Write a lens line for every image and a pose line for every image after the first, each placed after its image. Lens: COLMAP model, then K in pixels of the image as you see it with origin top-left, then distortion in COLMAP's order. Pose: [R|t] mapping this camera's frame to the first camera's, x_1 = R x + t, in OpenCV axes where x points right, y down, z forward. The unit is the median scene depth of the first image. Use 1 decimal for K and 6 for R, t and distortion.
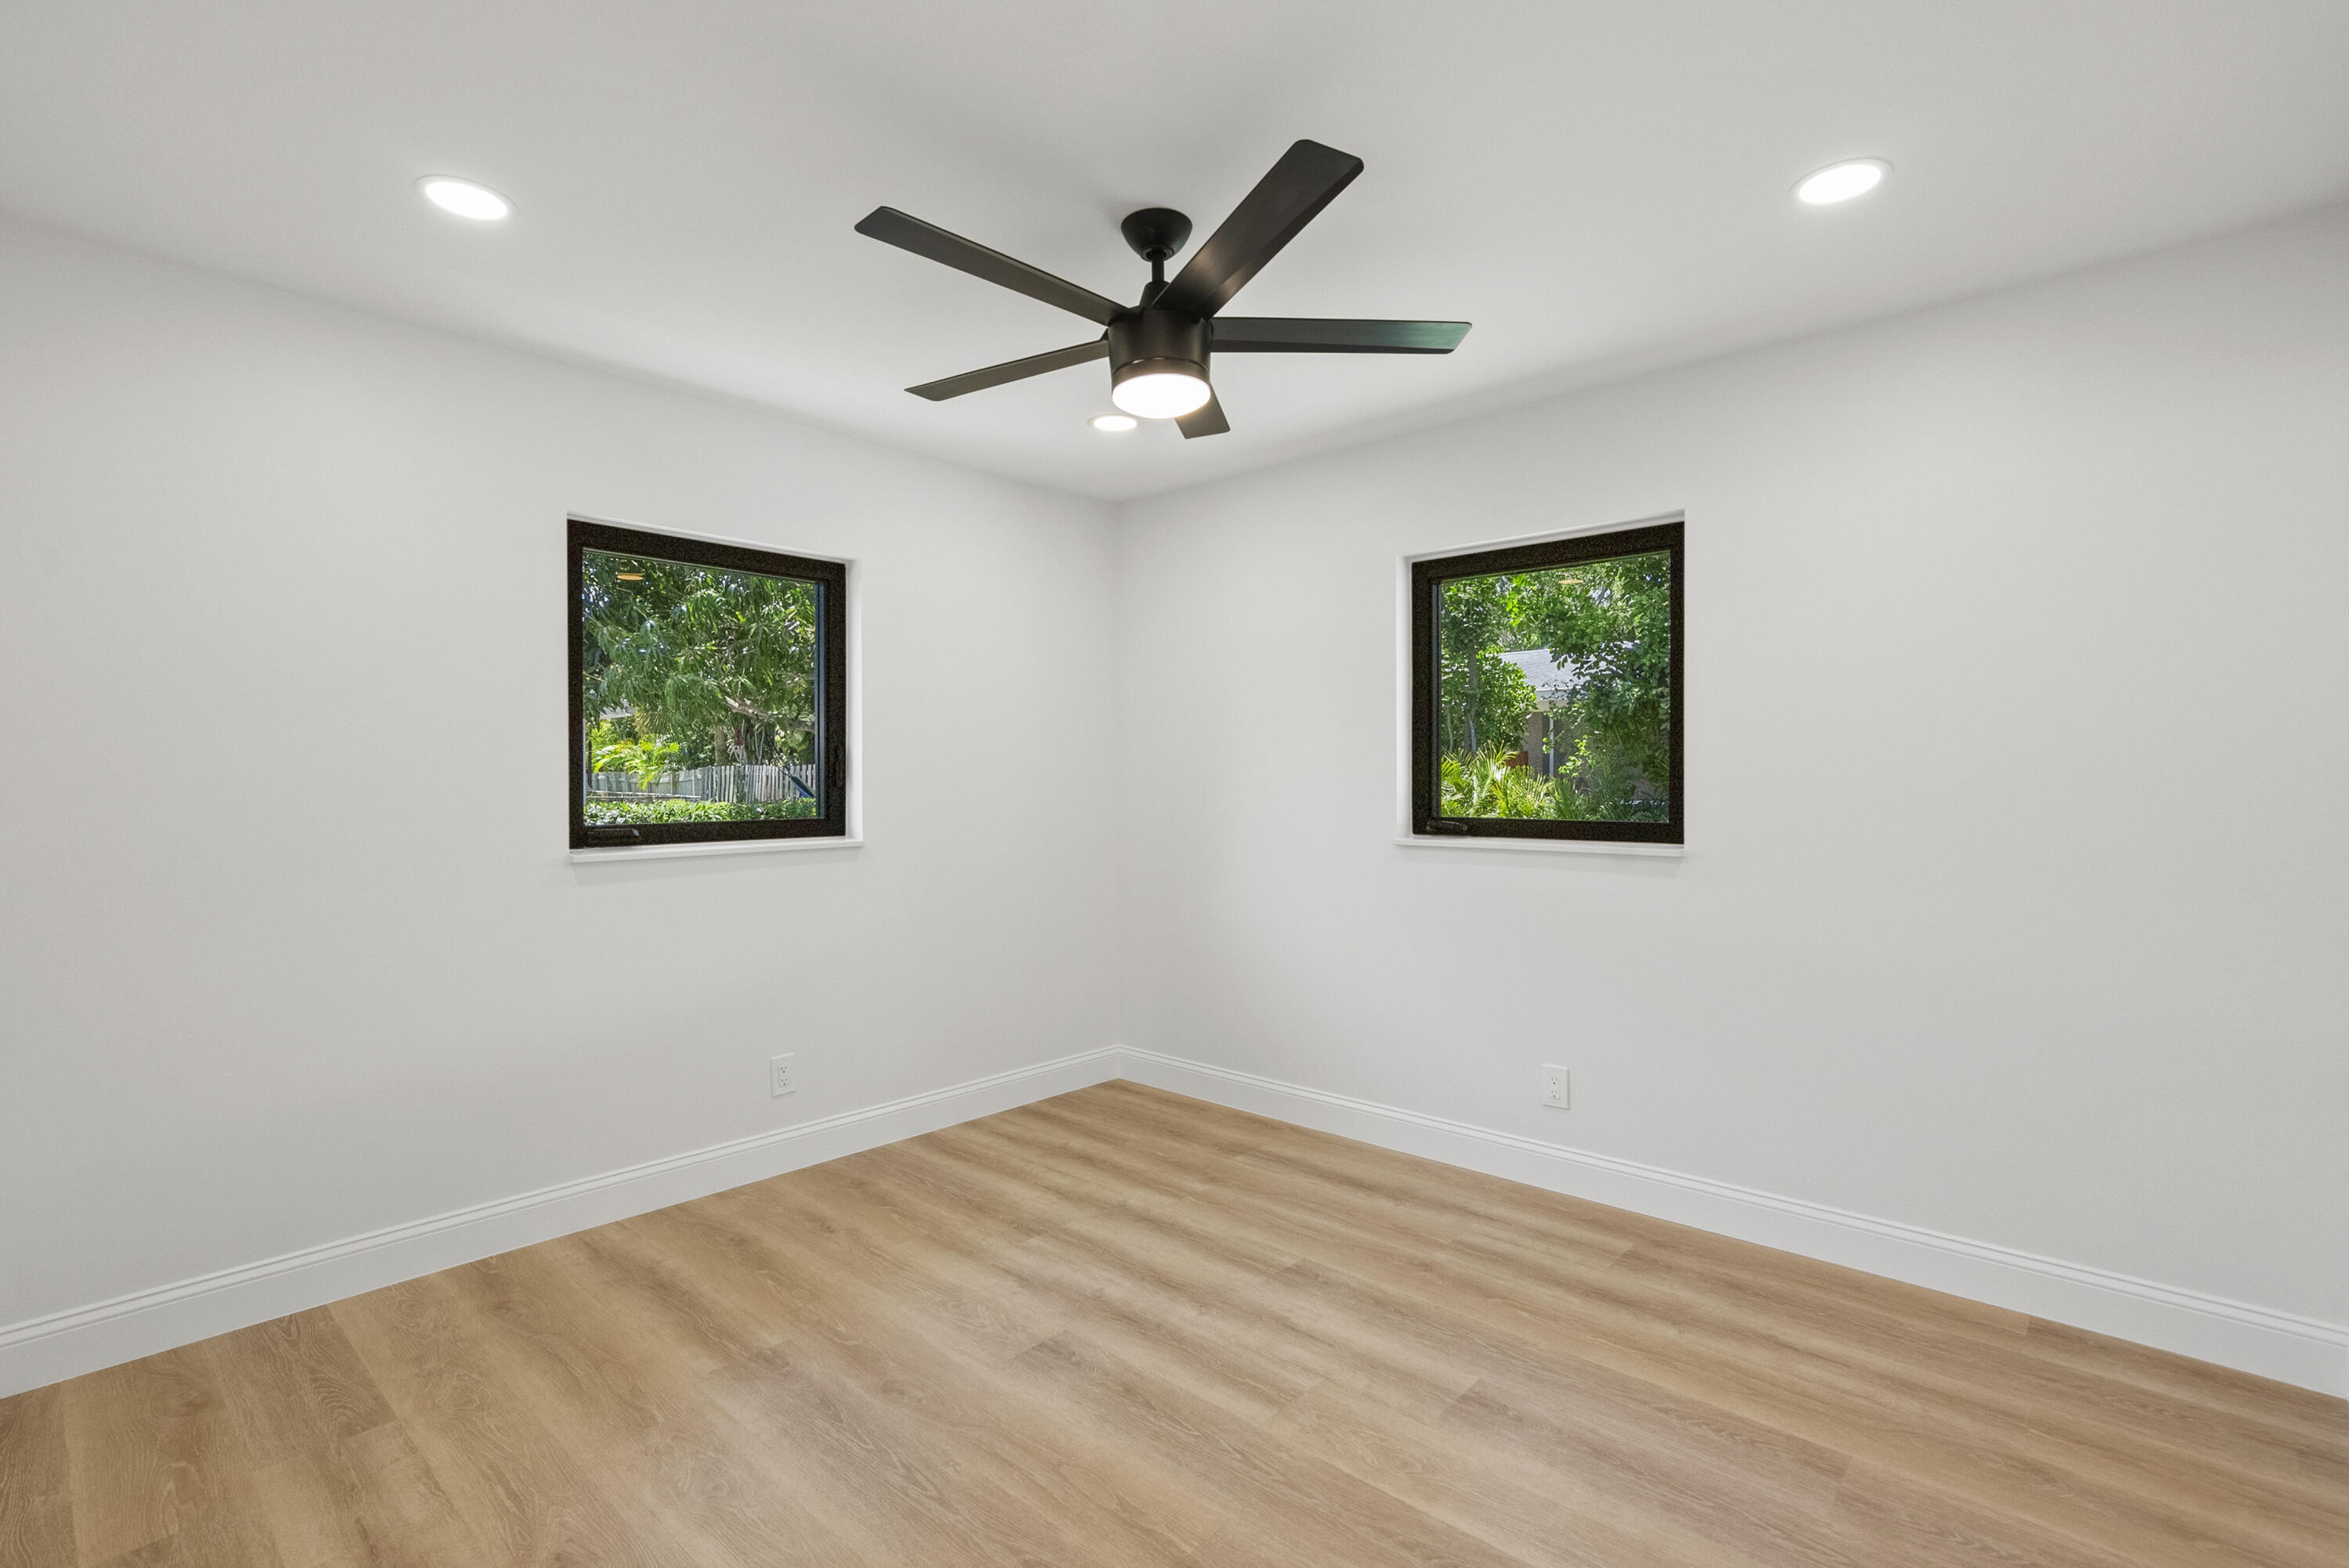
lens RADIAL K [[1079.4, 0, 1165.9], [0, 1079.4, 784.2], [0, 0, 1]] dist [-0.001963, 0.000230]
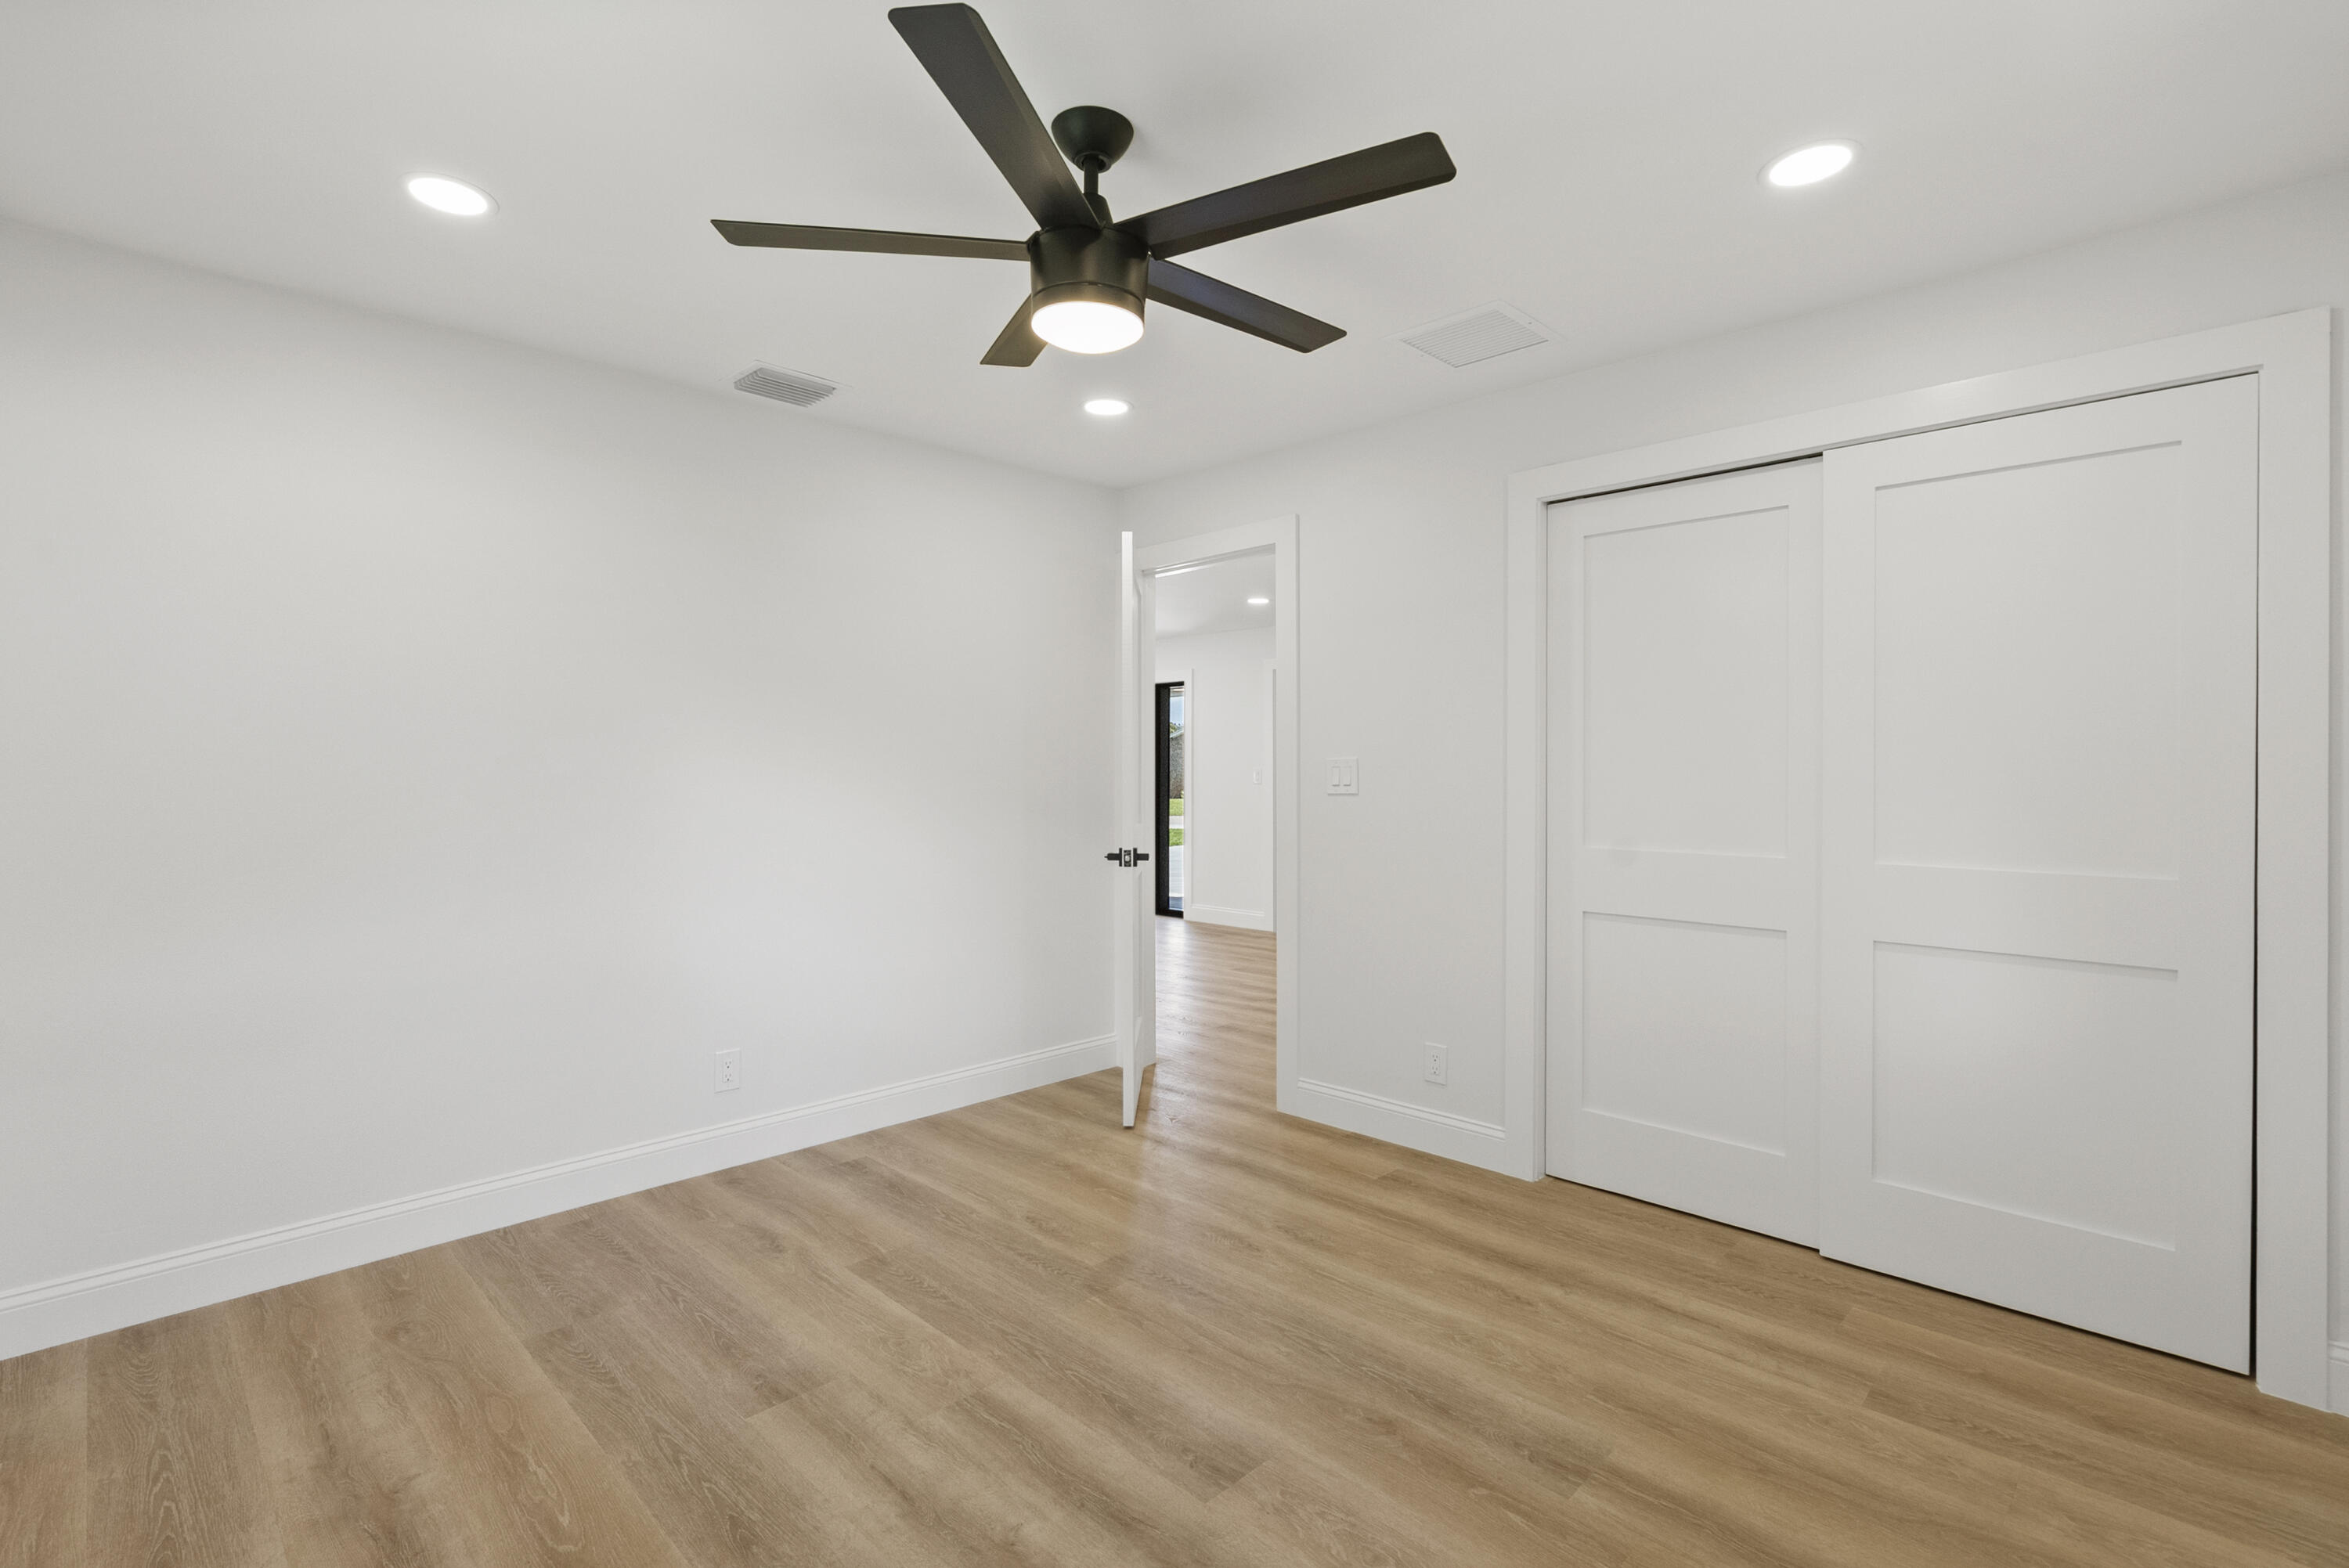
lens RADIAL K [[1079.4, 0, 1165.9], [0, 1079.4, 784.2], [0, 0, 1]] dist [-0.001963, 0.000230]
pose [[-0.999277, 0.001057, 0.038013, -0.105513], [0.001605, 0.999895, 0.014371, -0.001802], [-0.037994, 0.014421, -0.999174, 1.962769]]
